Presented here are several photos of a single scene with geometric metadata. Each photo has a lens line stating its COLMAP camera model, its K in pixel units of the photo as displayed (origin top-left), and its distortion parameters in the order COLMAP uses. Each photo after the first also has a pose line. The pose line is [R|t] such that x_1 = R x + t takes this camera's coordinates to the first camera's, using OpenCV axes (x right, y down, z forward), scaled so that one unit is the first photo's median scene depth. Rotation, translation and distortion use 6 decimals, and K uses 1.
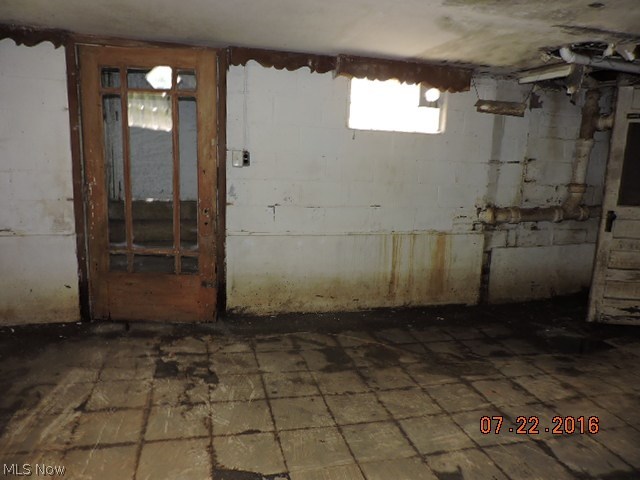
lens RADIAL K [[455.1, 0, 320.0], [0, 455.1, 240.0], [0, 0, 1]] dist [-0.031537, 0.006215]
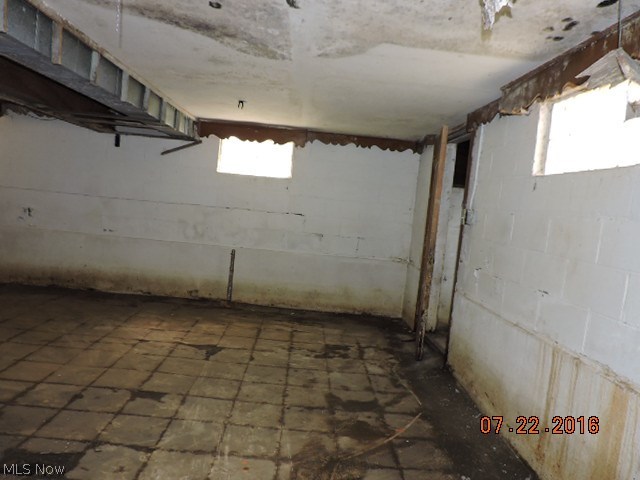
lens RADIAL K [[455.1, 0, 320.0], [0, 455.1, 240.0], [0, 0, 1]] dist [-0.031537, 0.006215]
pose [[-0.213285, 0.018114, -0.976822, 1.091516], [-0.276892, 0.957712, 0.078217, -0.146228], [0.936932, 0.287156, -0.199250, 1.122043]]
